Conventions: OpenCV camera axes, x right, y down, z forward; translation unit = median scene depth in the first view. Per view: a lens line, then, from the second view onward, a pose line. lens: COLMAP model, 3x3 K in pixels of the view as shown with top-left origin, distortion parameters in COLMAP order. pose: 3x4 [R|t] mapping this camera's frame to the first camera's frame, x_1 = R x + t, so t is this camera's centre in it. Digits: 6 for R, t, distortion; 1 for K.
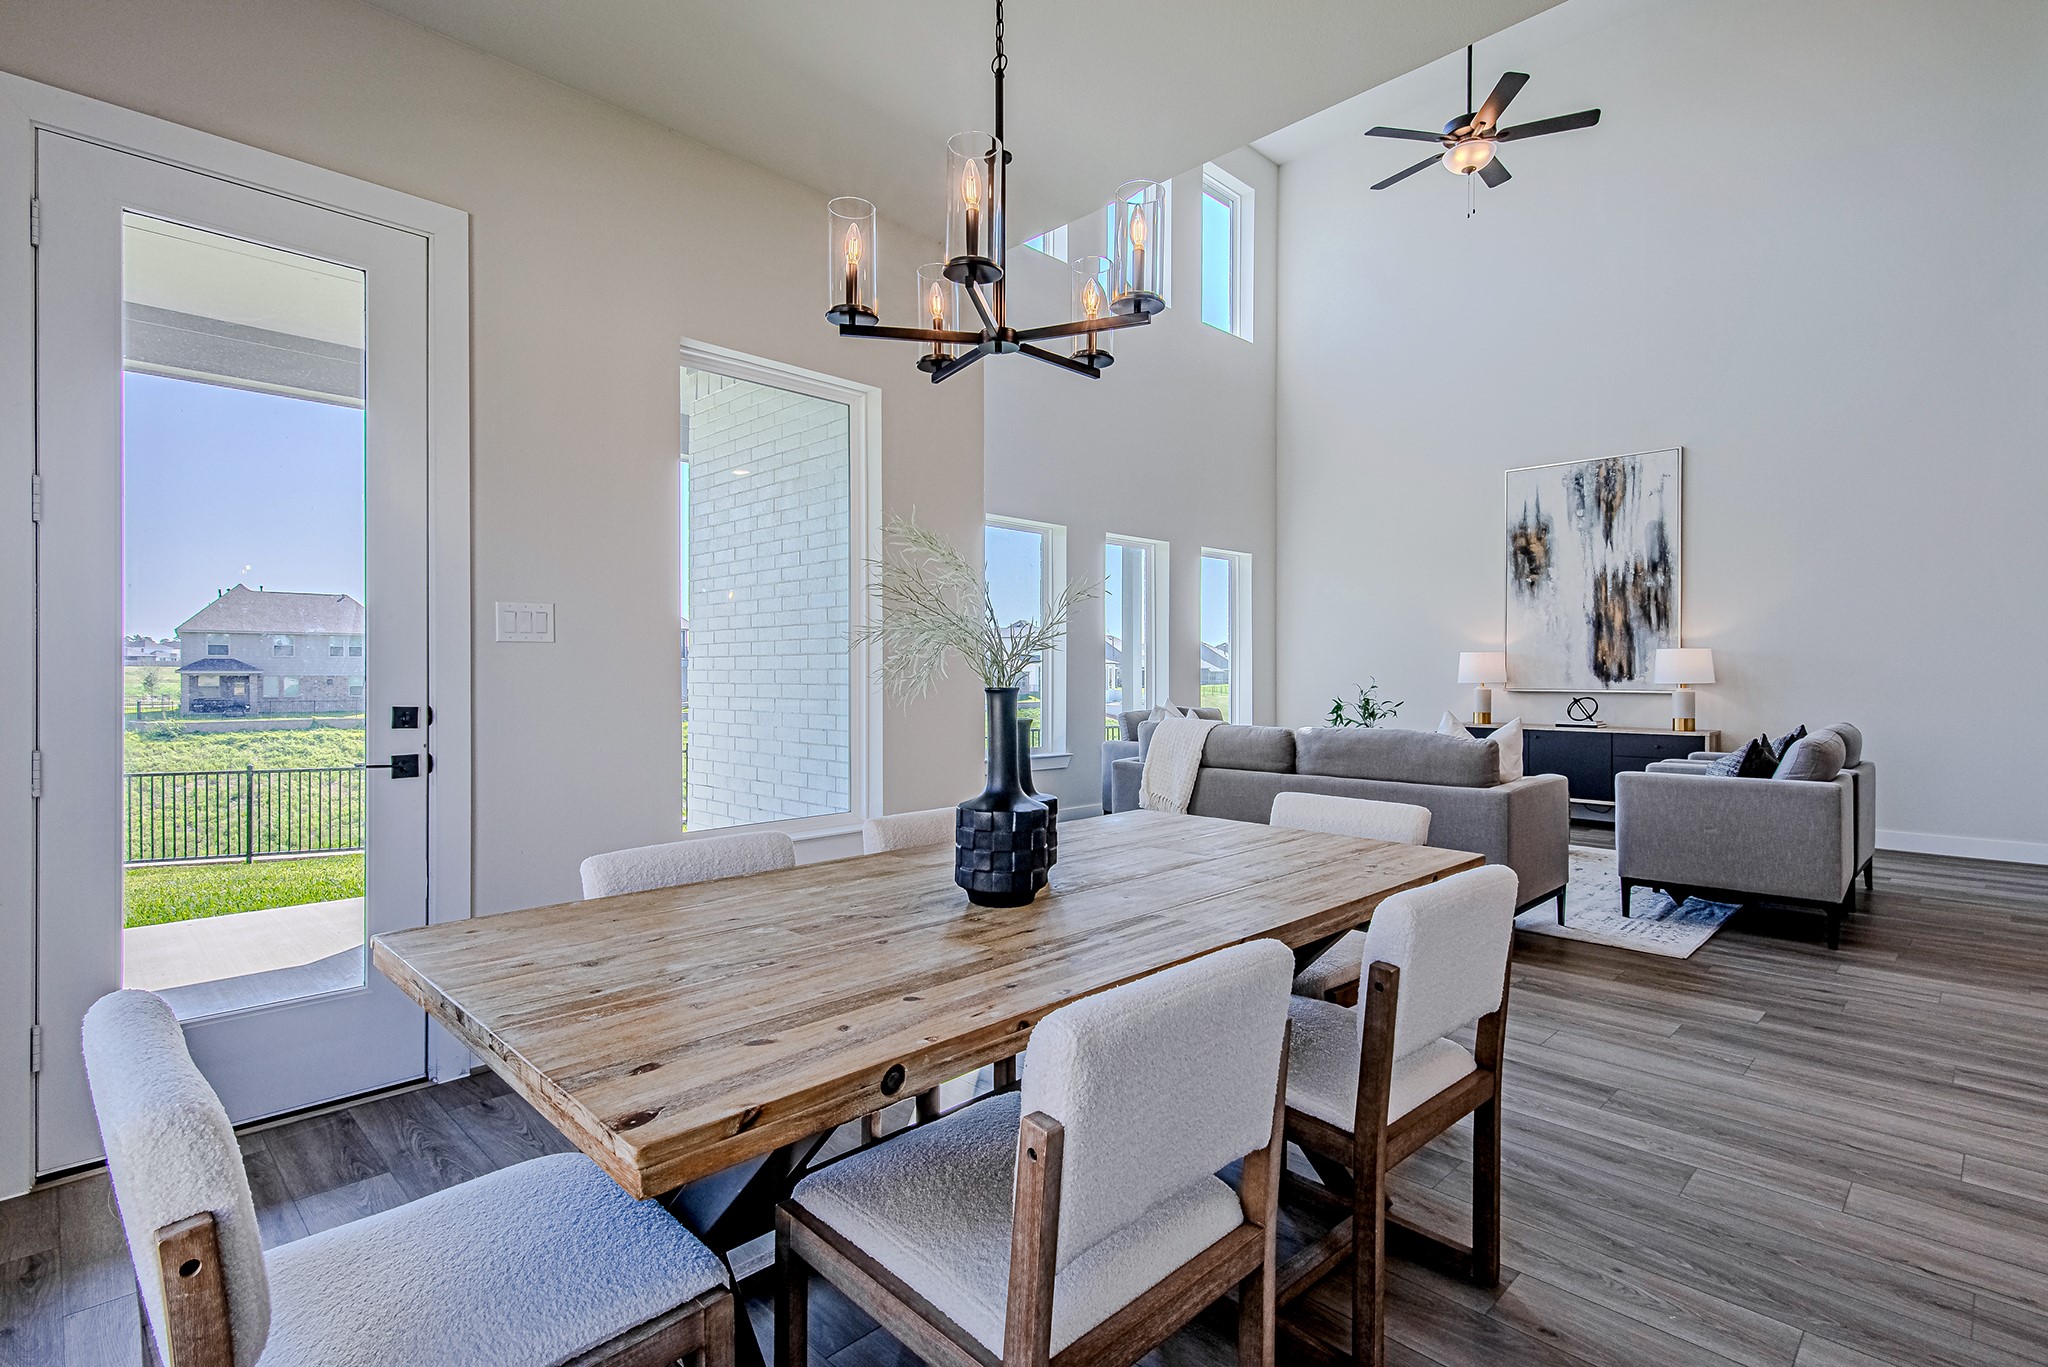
lens RADIAL K [[990.9, 0, 1007.6], [0, 990.9, 680.0], [0, 0, 1]] dist [0.006929, -0.003694]
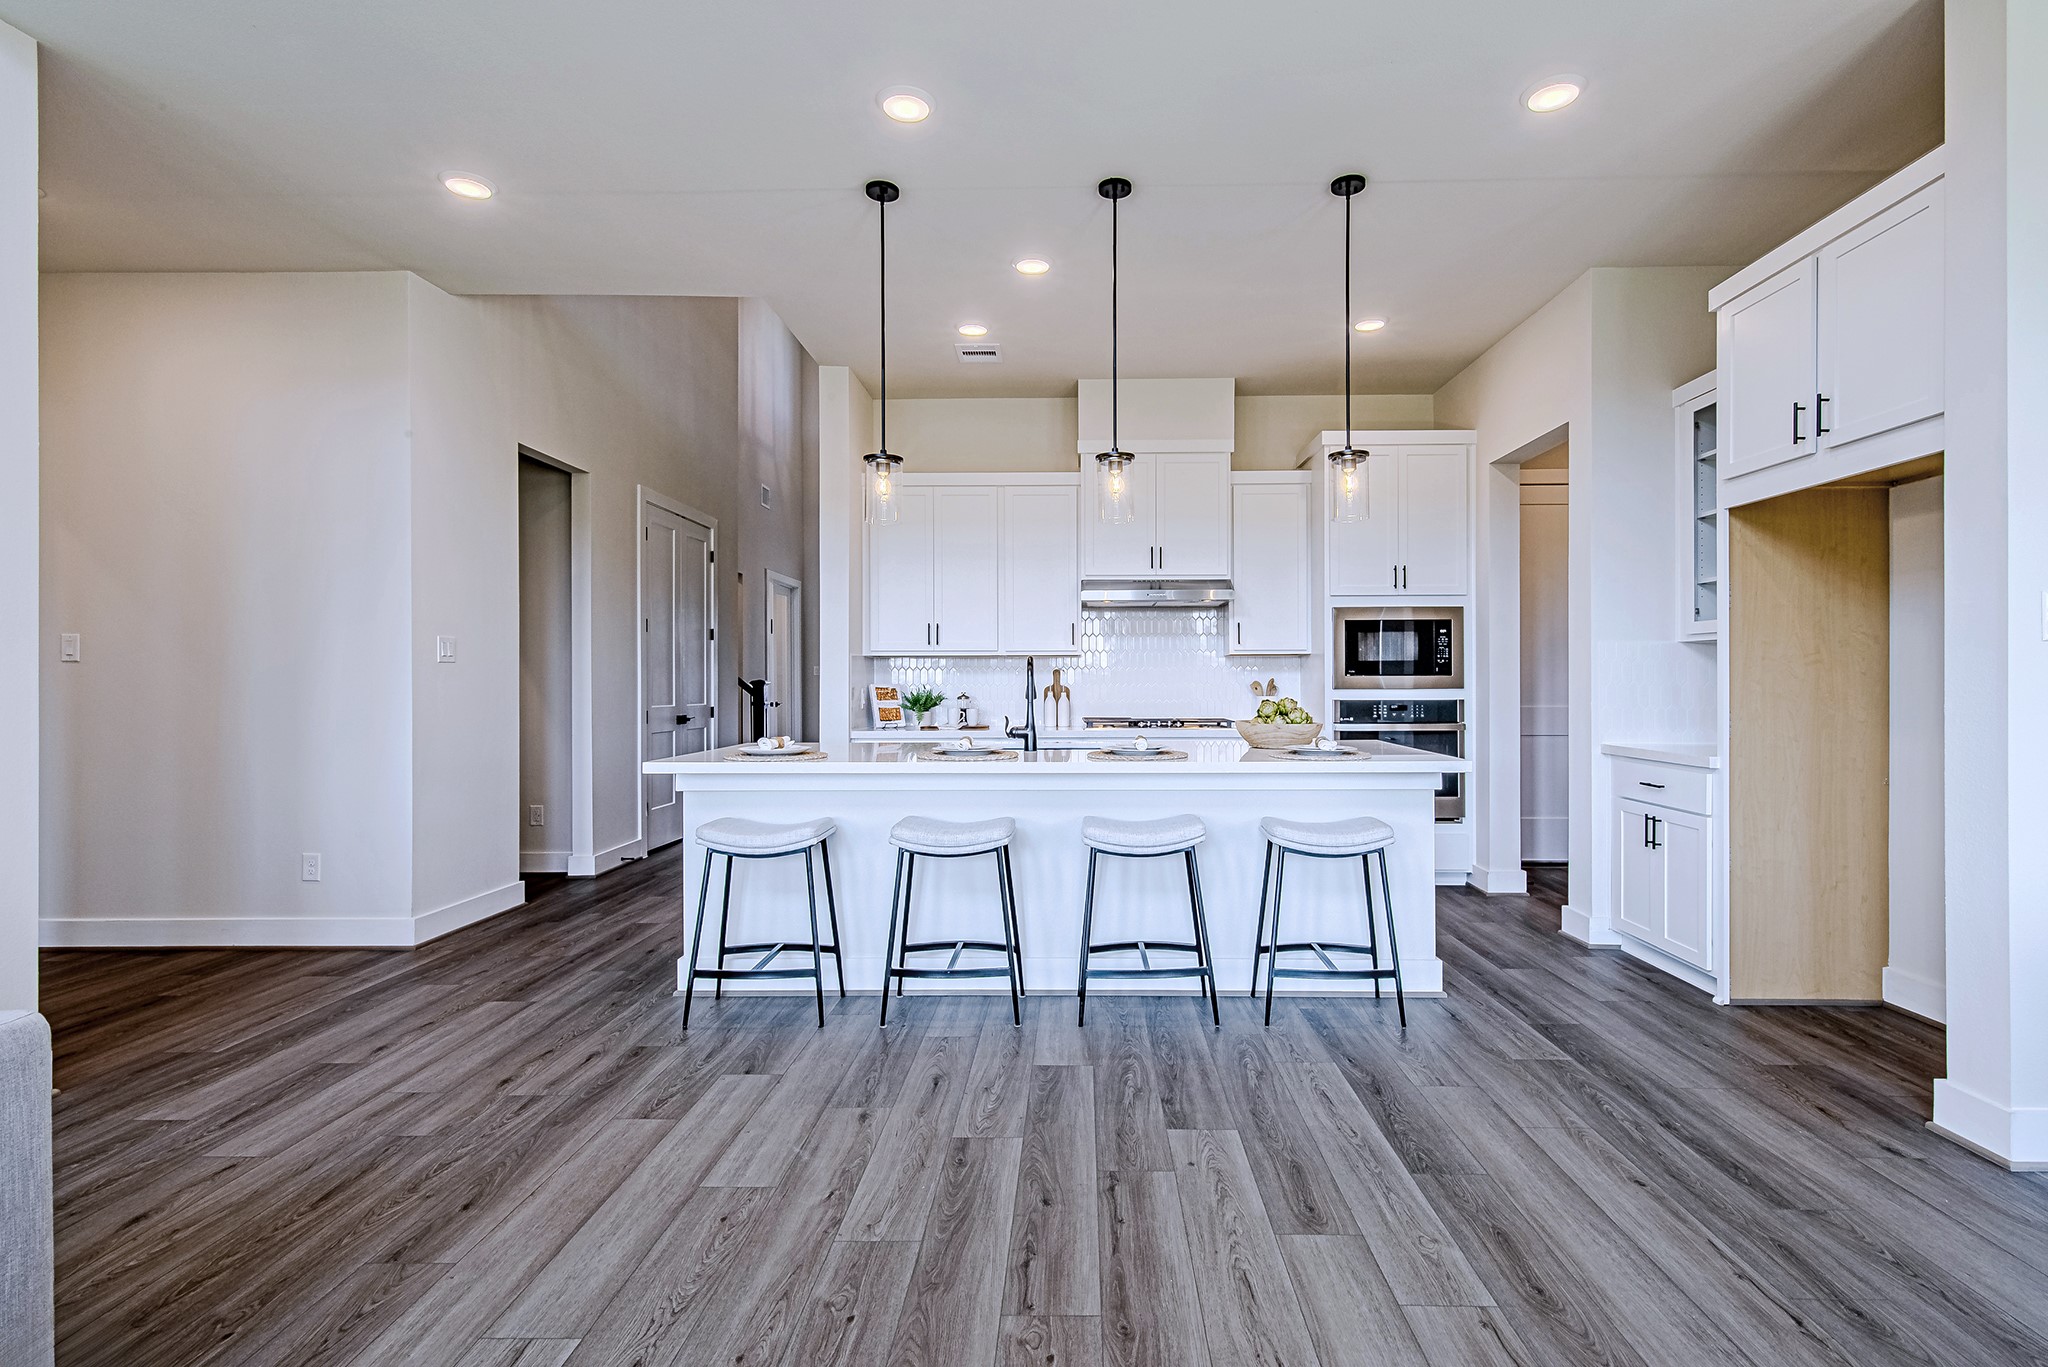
lens RADIAL K [[990.9, 0, 1044.9], [0, 990.9, 695.4], [0, 0, 1]] dist [0.006929, -0.003694]
pose [[-0.692734, -0.009828, 0.721126, 0.188434], [0.007243, 0.999762, 0.020583, -0.005665], [-0.721157, 0.019481, -0.692498, 0.543455]]
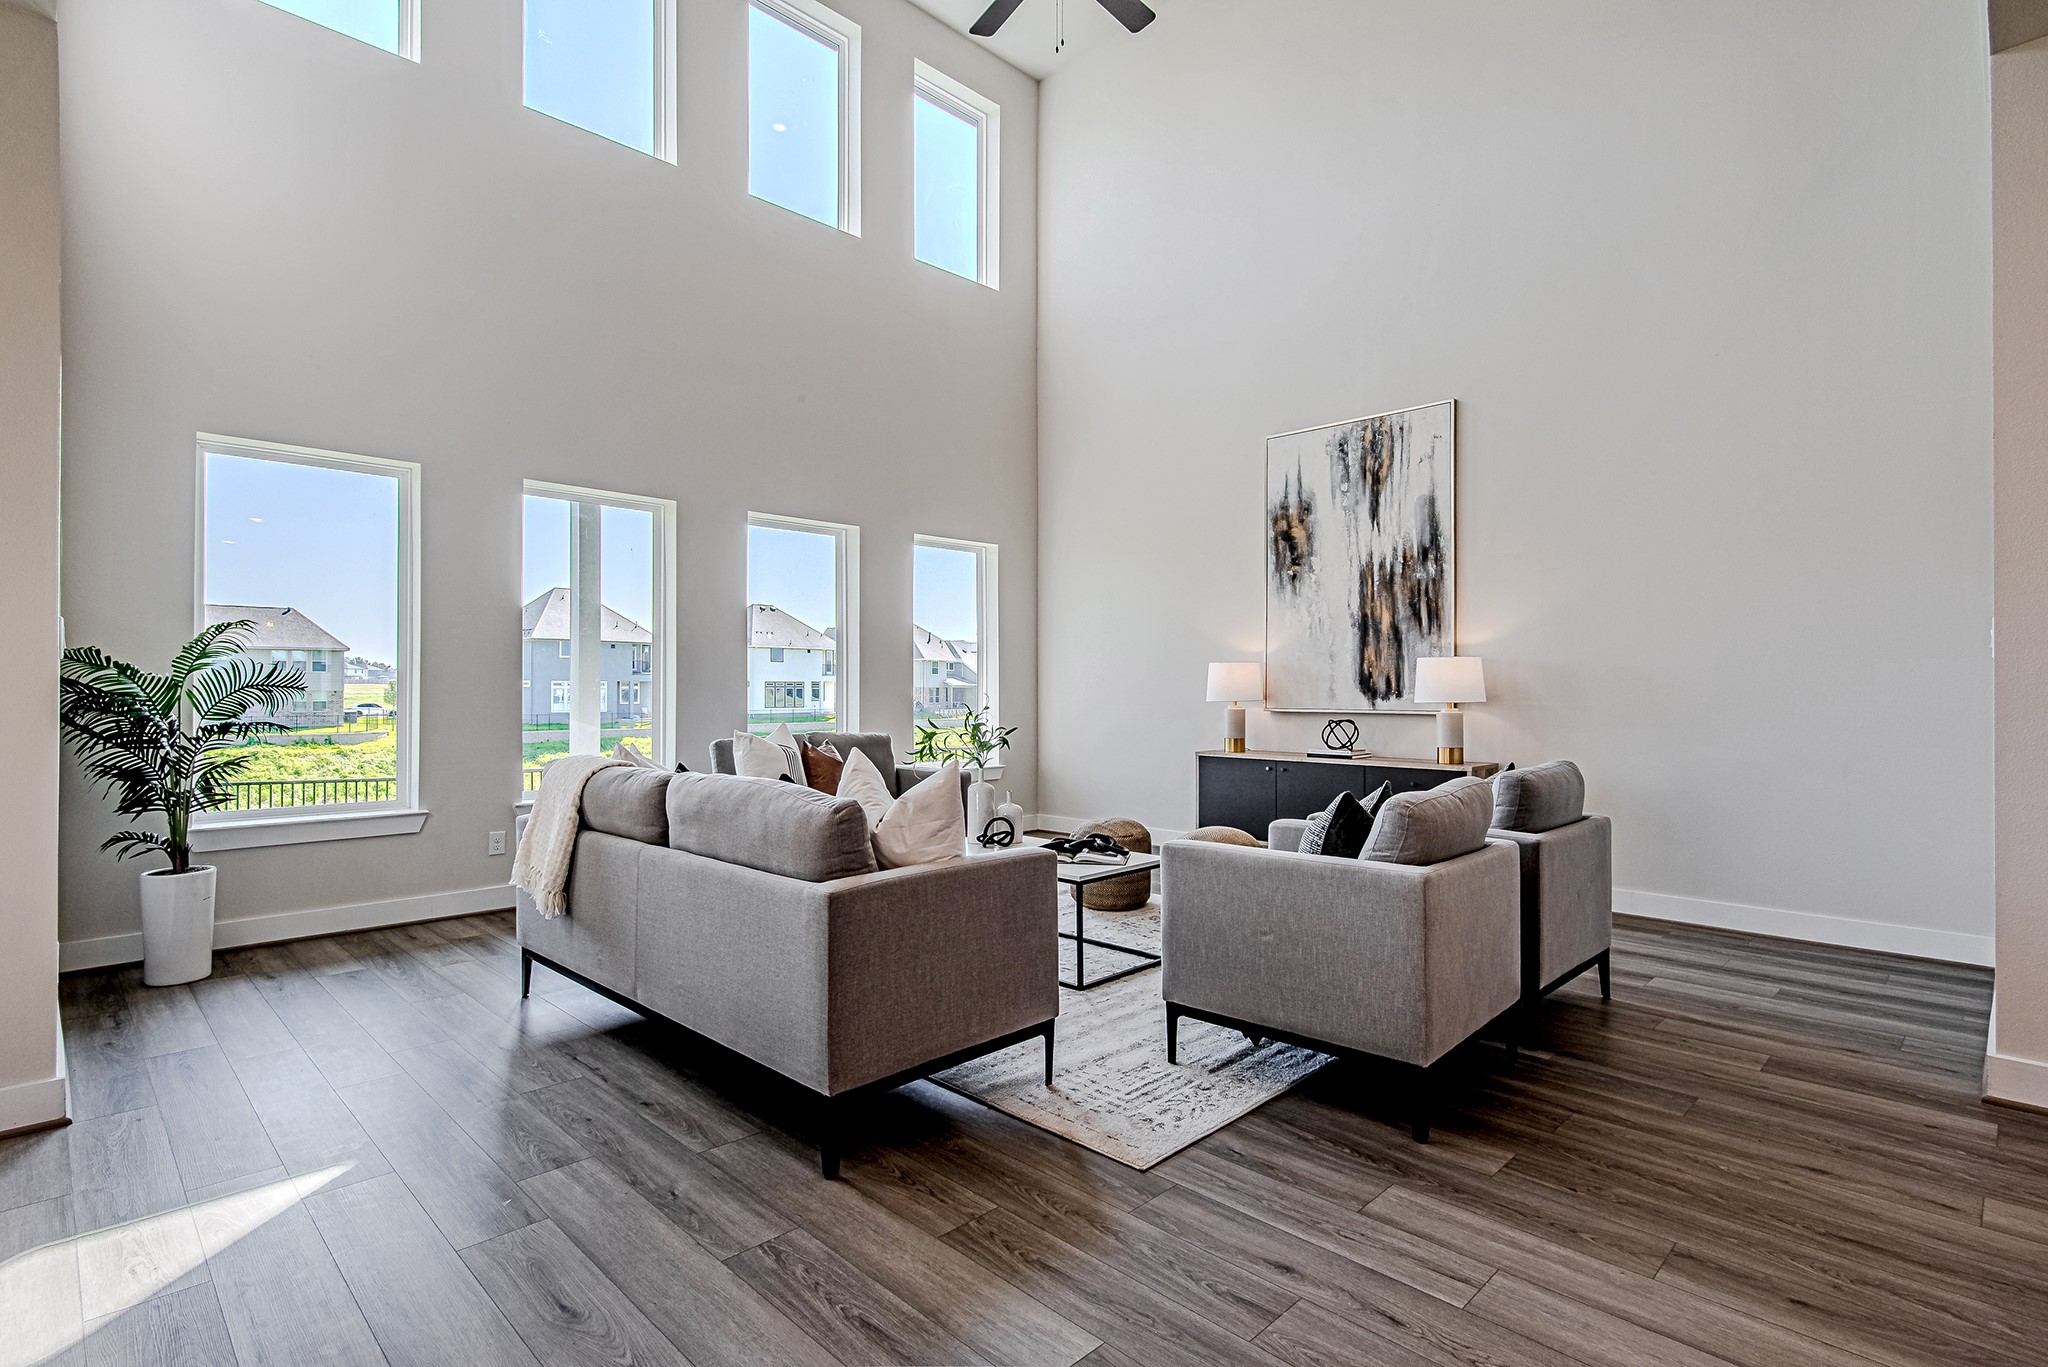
lens RADIAL K [[990.9, 0, 1013.1], [0, 990.9, 689.1], [0, 0, 1]] dist [0.006929, -0.003694]
pose [[0.999999, -0.000582, 0.001568, 0.319725], [0.000590, 0.999987, -0.005137, -0.002932], [-0.001565, 0.005138, 0.999986, 0.213855]]
